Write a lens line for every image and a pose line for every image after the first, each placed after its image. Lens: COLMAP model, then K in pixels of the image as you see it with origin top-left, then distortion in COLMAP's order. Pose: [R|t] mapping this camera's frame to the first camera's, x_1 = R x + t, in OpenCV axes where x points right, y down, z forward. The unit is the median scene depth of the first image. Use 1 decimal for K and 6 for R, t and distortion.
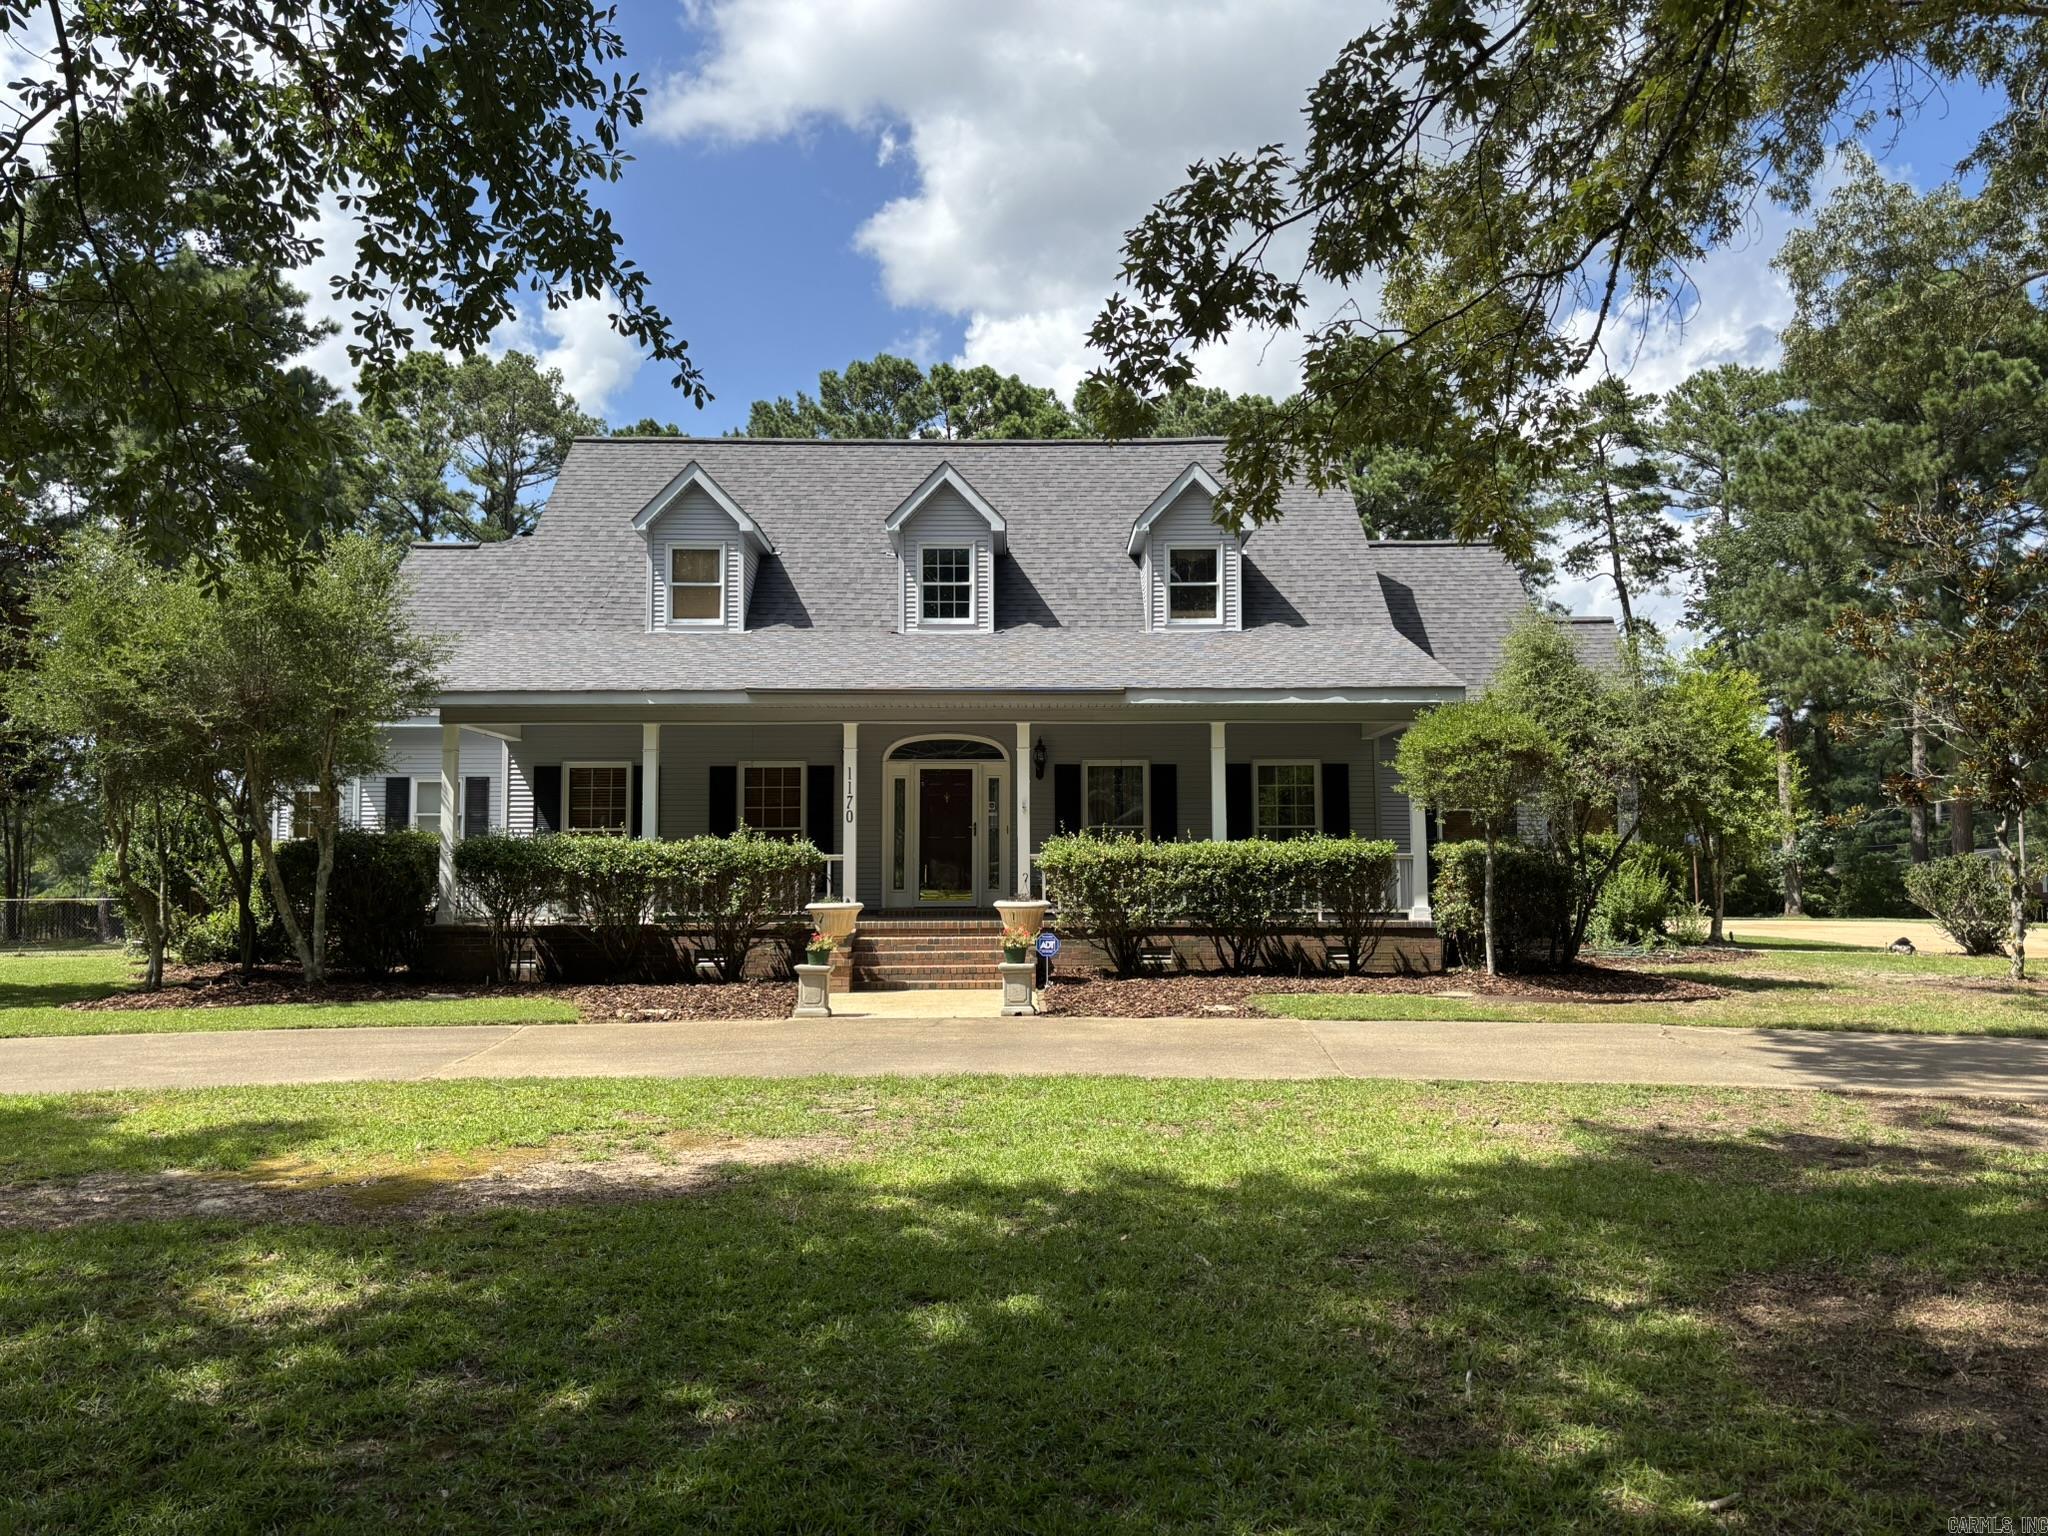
lens RADIAL K [[1549.3, 0, 1023.7], [0, 1549.3, 776.5], [0, 0, 1]] dist [0.021860, 0.009346]
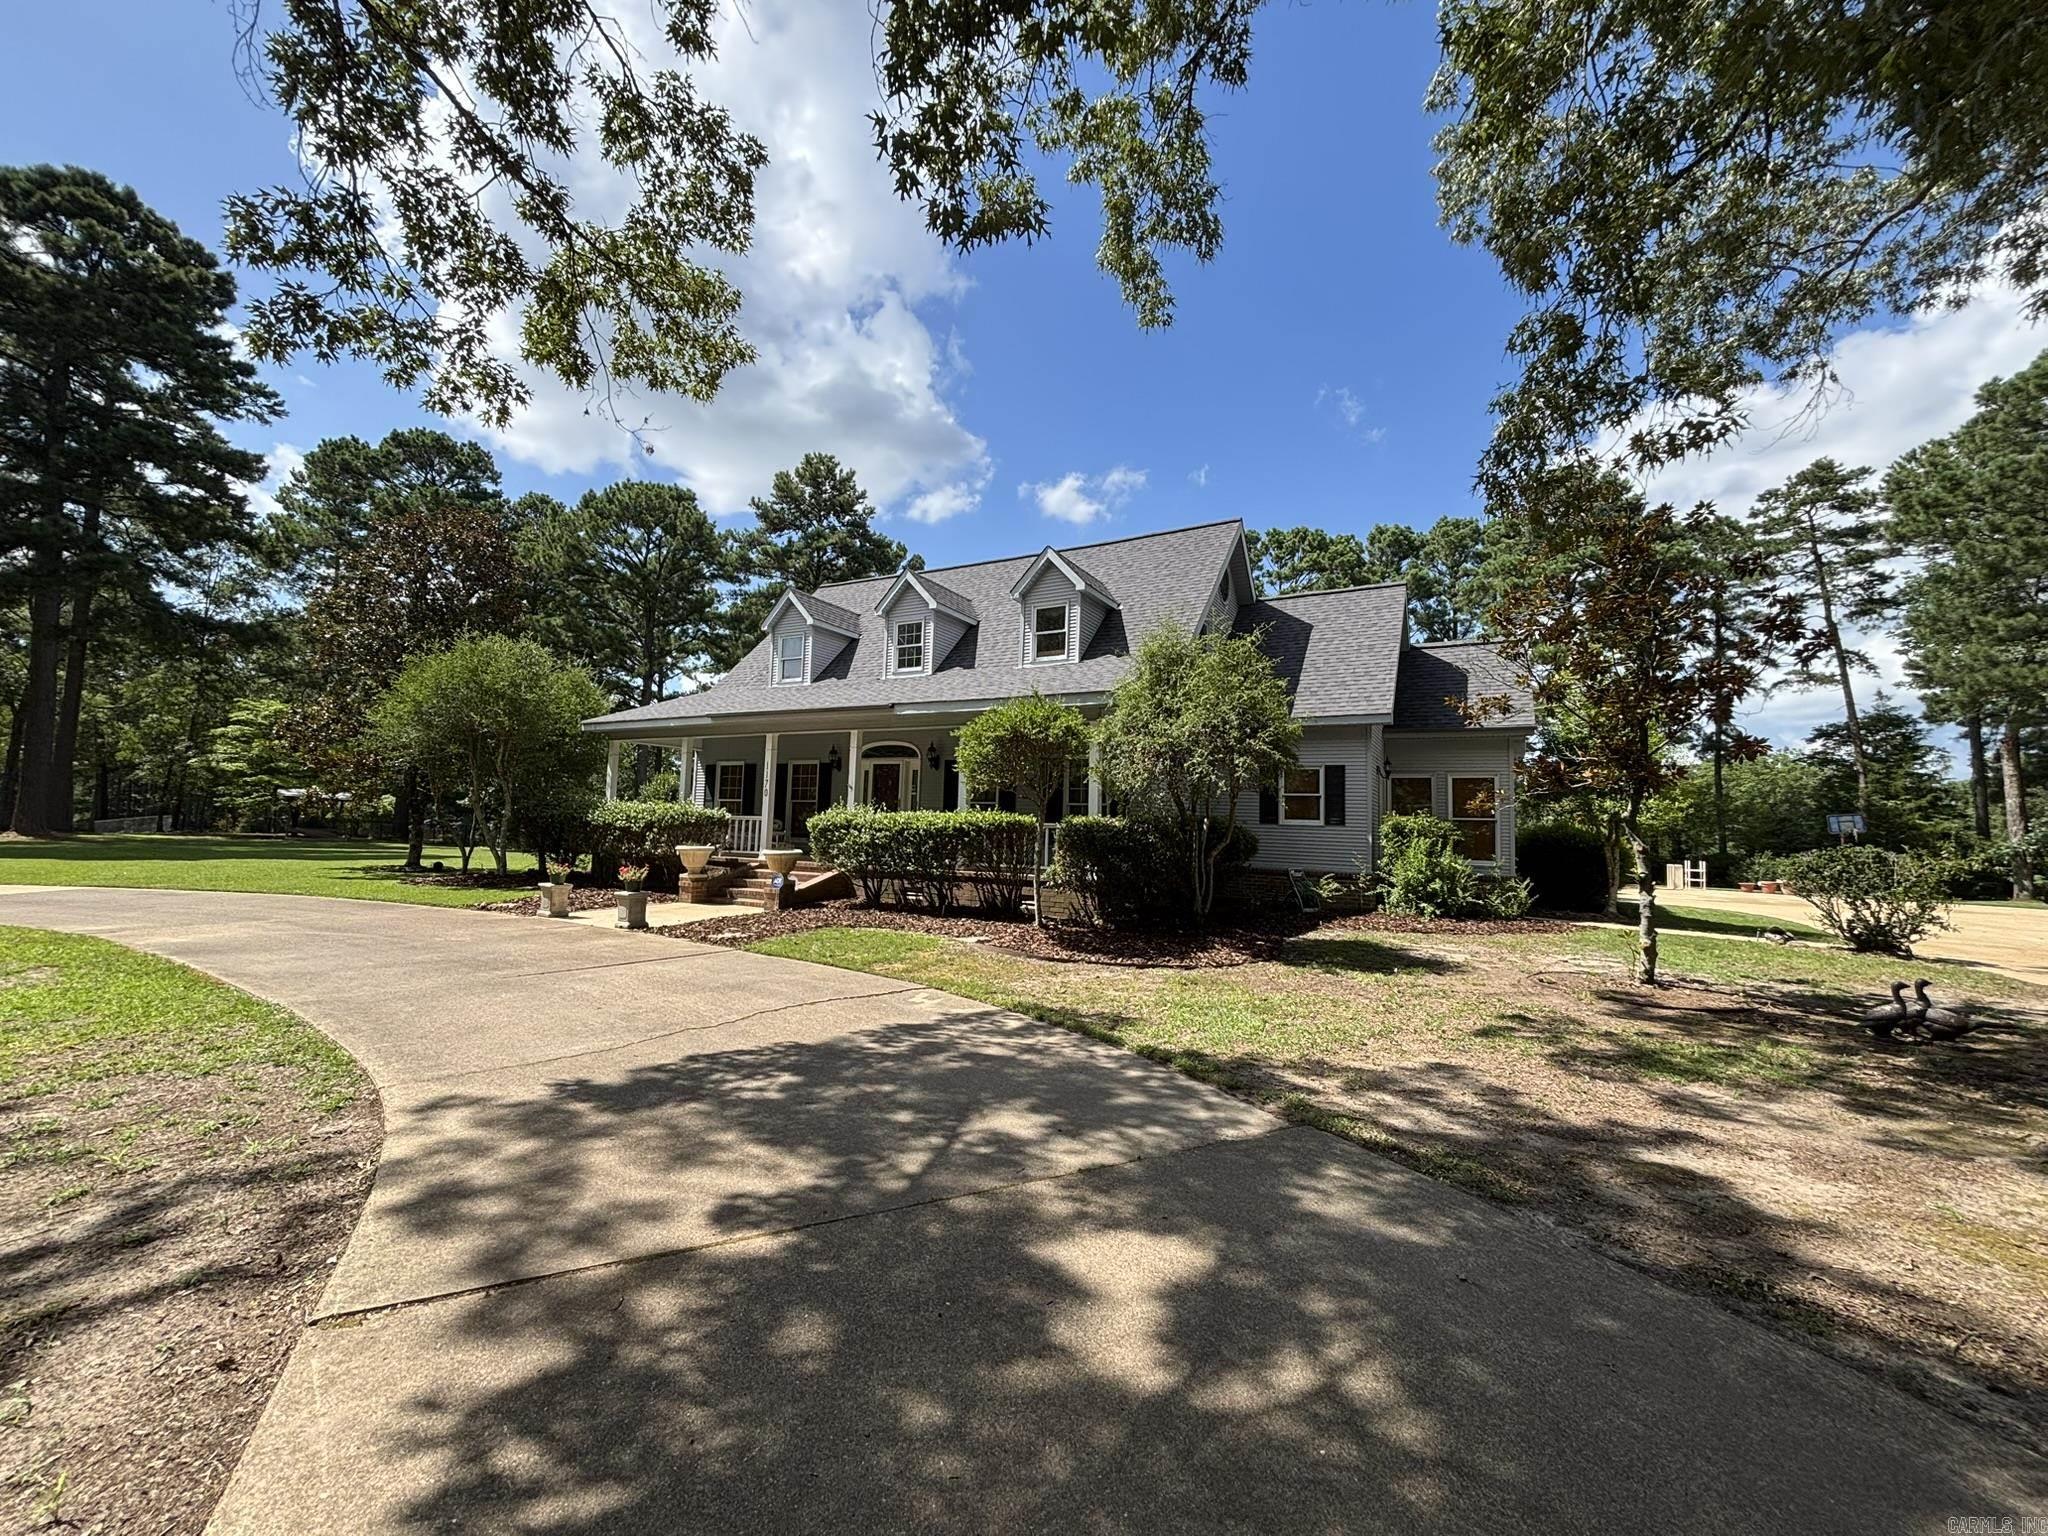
lens RADIAL K [[823.5, 0, 1019.3], [0, 823.5, 769.3], [0, 0, 1]] dist [0.009649, -0.000480]
pose [[0.872808, -0.006570, -0.488019, 0.451390], [-0.000943, 0.999885, -0.015149, 0.012309], [0.488062, 0.013682, 0.872702, 0.333254]]
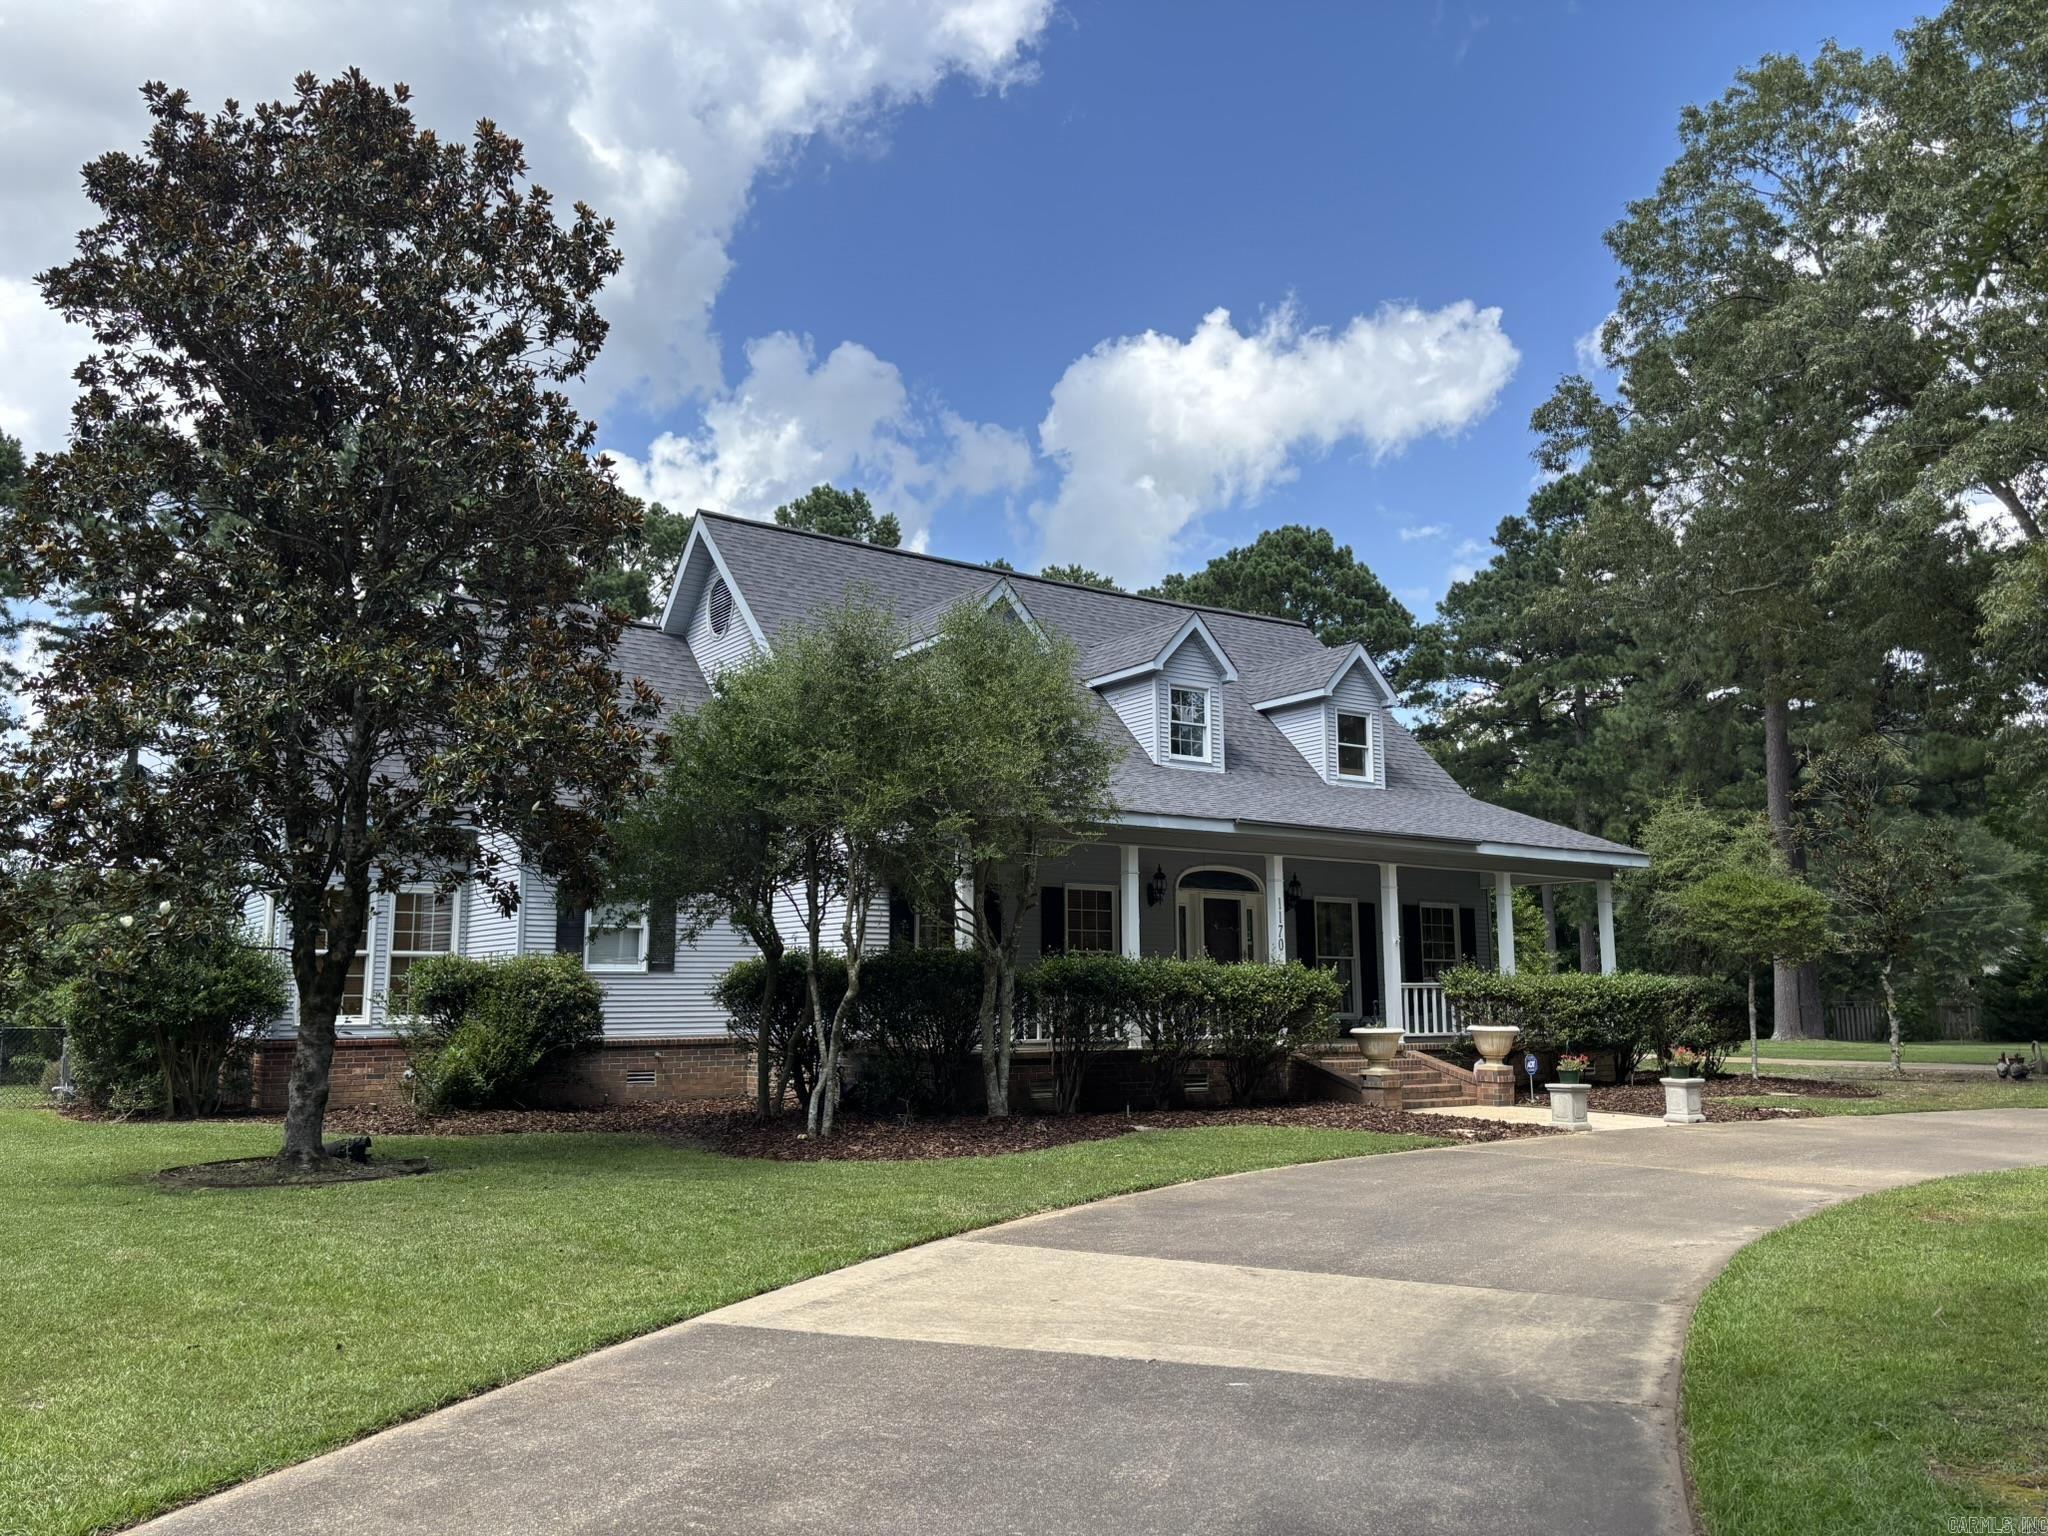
lens RADIAL K [[1527.0, 0, 1024.0], [0, 1527.0, 768.0], [0, 0, 1]] dist [0.057047, -0.139322]
pose [[0.829146, 0.086078, 0.552365, -0.726658], [-0.041782, 0.994853, -0.092315, 0.008259], [-0.557469, 0.053464, 0.828475, 0.191880]]
